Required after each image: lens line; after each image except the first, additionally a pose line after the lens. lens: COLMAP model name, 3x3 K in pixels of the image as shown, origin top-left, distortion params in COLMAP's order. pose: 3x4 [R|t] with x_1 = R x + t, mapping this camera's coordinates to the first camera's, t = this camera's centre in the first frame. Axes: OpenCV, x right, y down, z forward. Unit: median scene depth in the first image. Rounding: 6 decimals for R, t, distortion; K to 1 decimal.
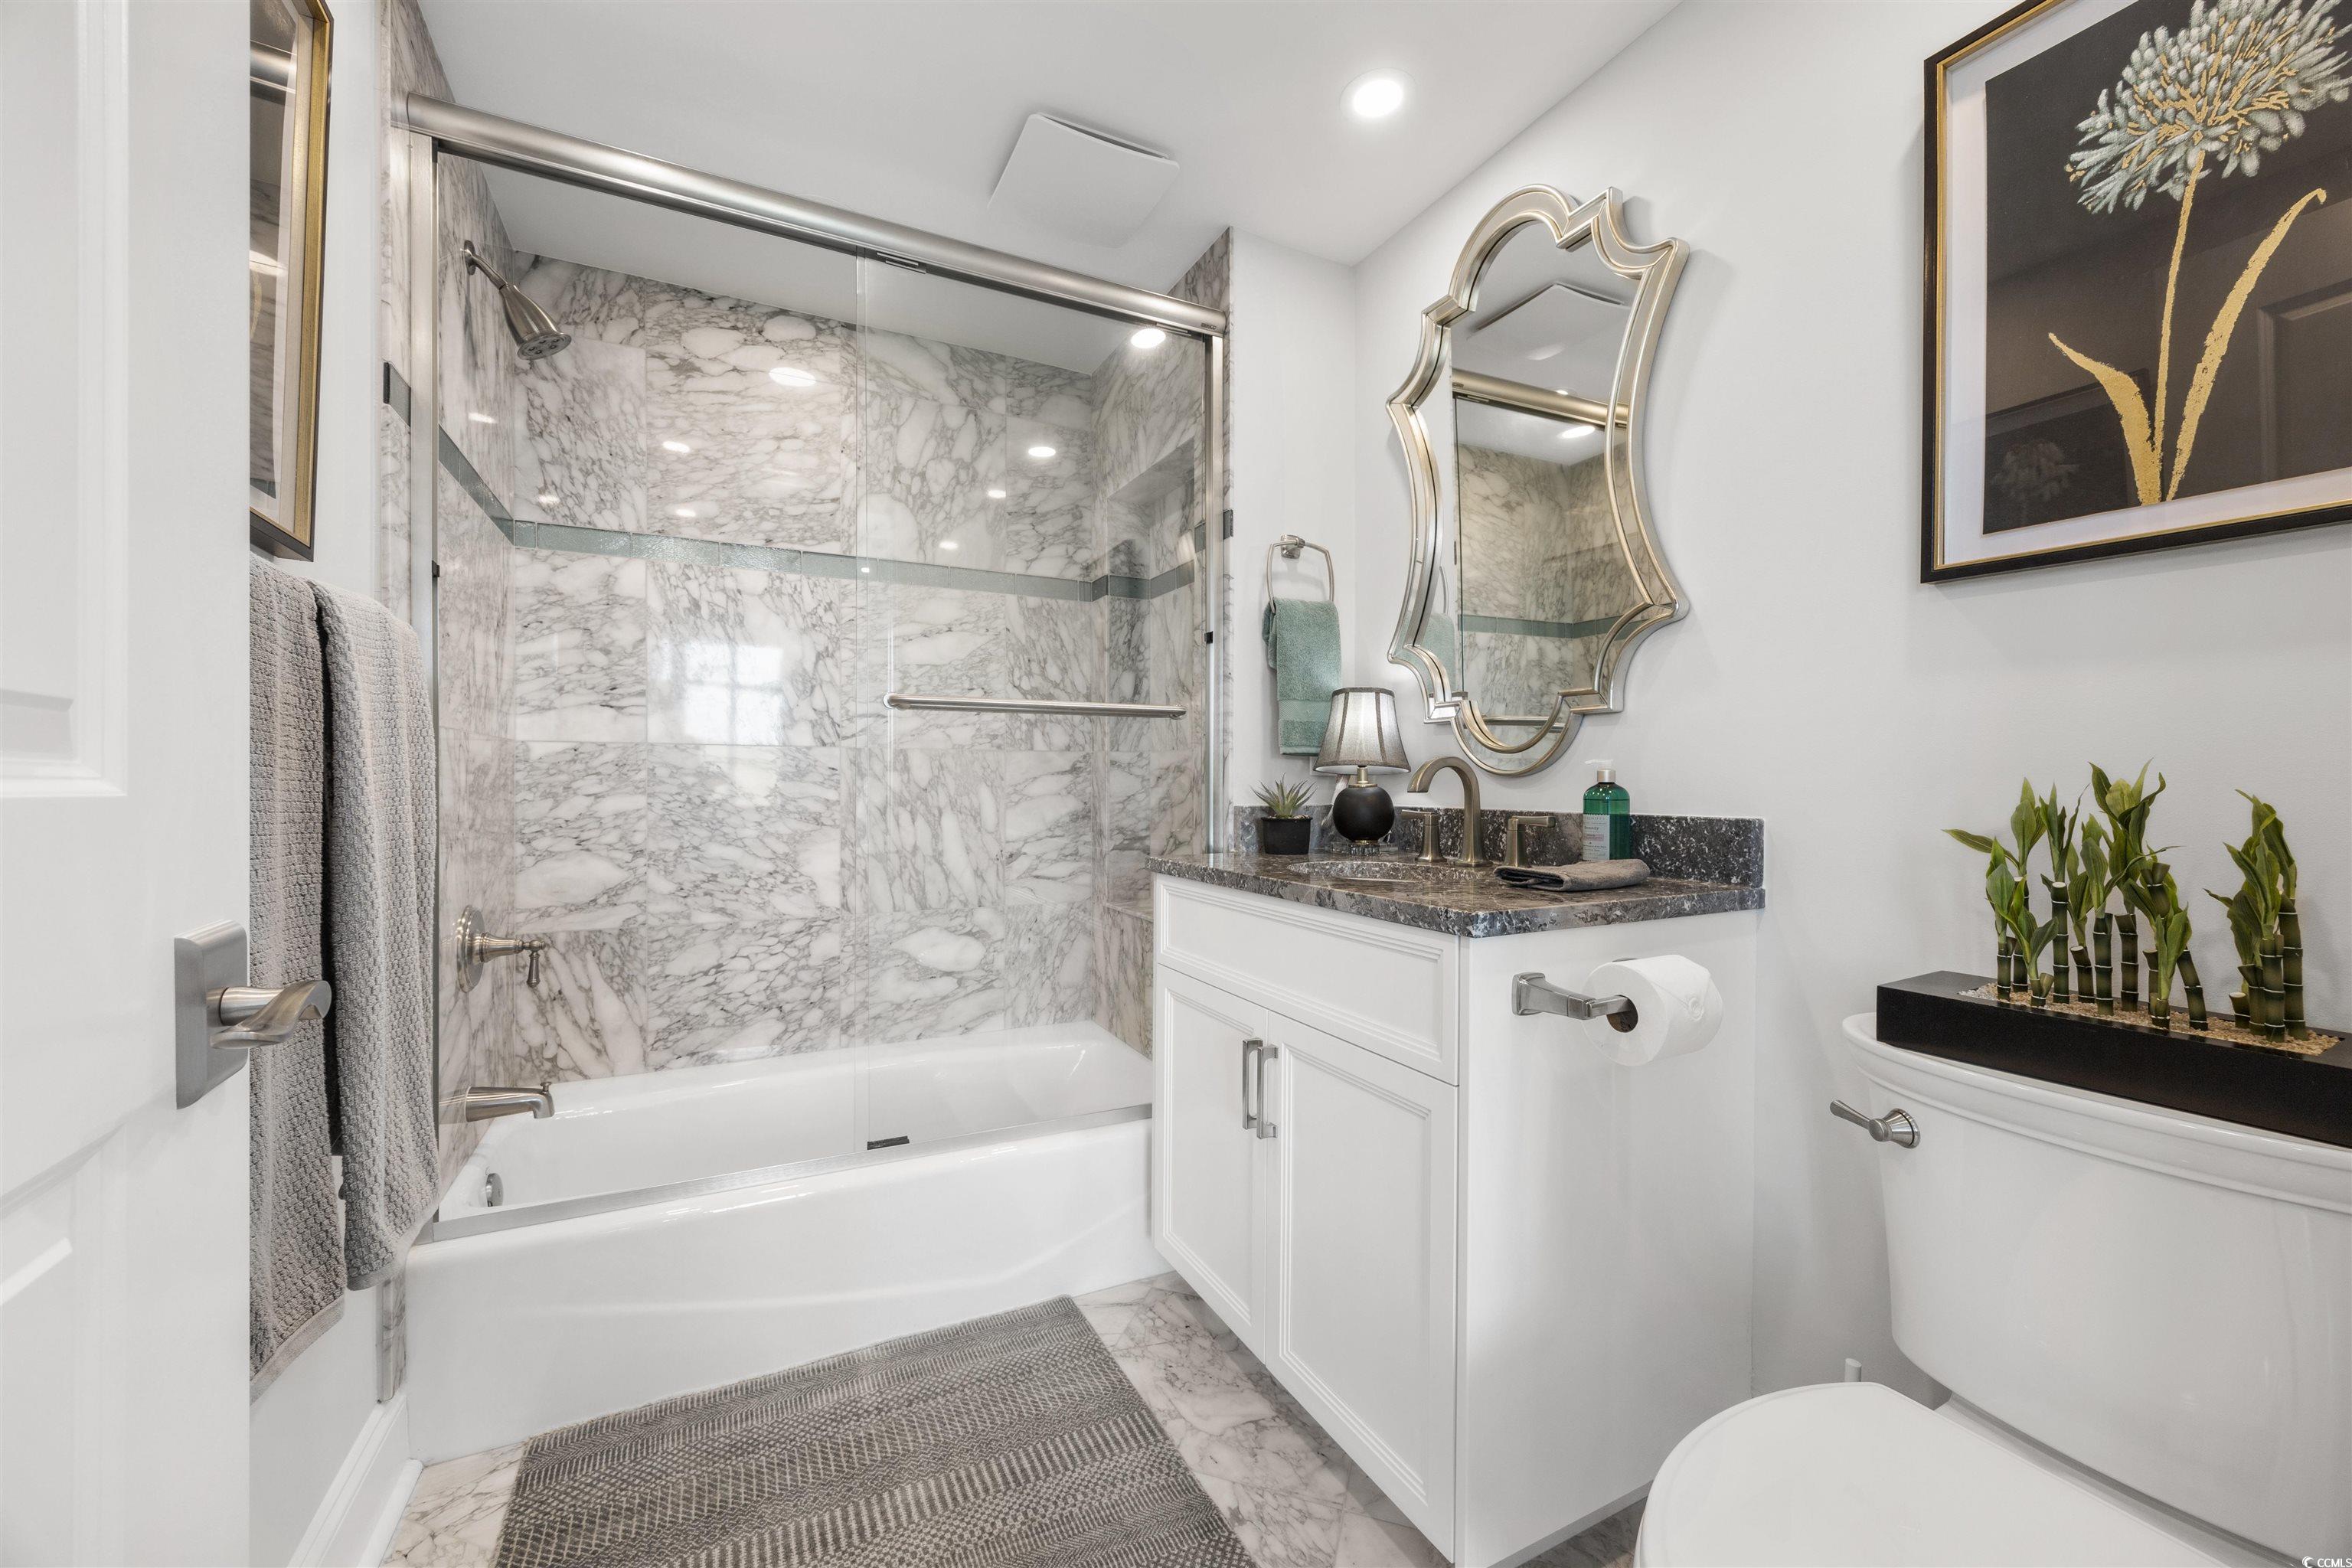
lens RADIAL K [[898.3, 0, 1174.8], [0, 898.3, 774.9], [0, 0, 1]] dist [-0.000074, -0.000002]
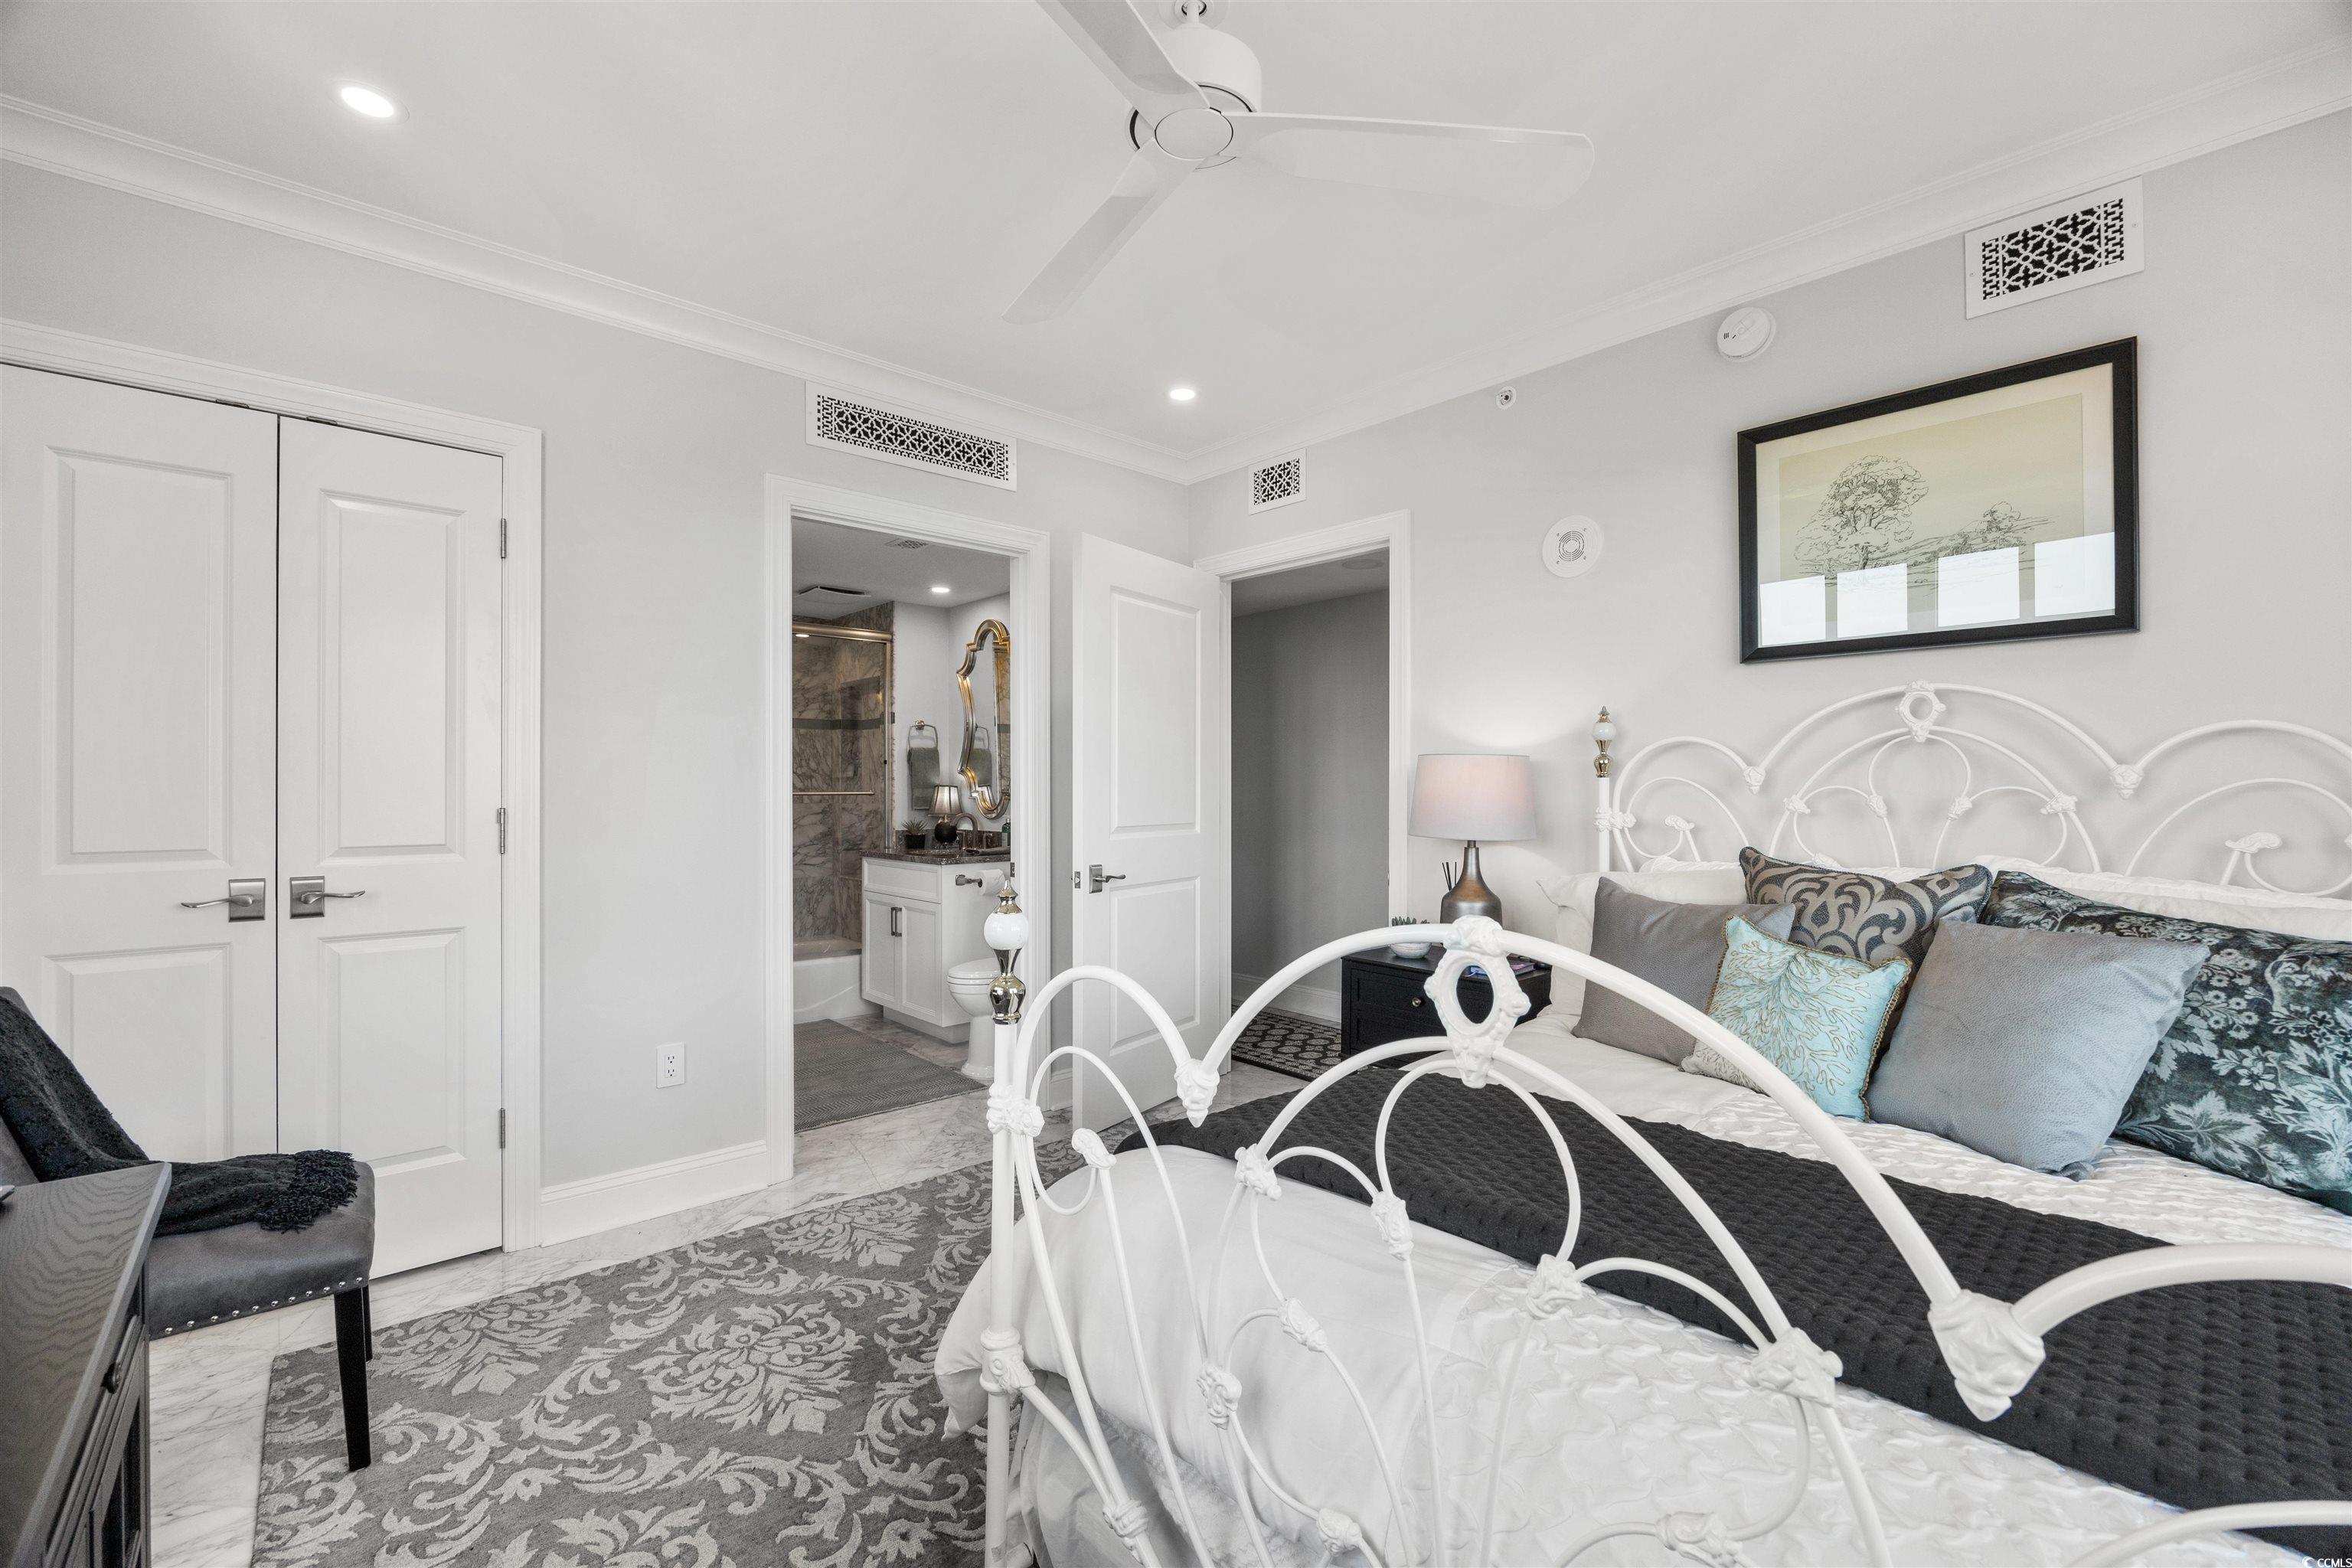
lens RADIAL K [[999.6, 0, 1168.0], [0, 999.6, 786.4], [0, 0, 1]] dist [-0.001032, -0.000099]
pose [[0.967305, -0.002614, 0.253603, 0.093715], [0.001491, 0.999988, 0.004617, -0.098112], [-0.253613, -0.004087, 0.967297, -1.878040]]
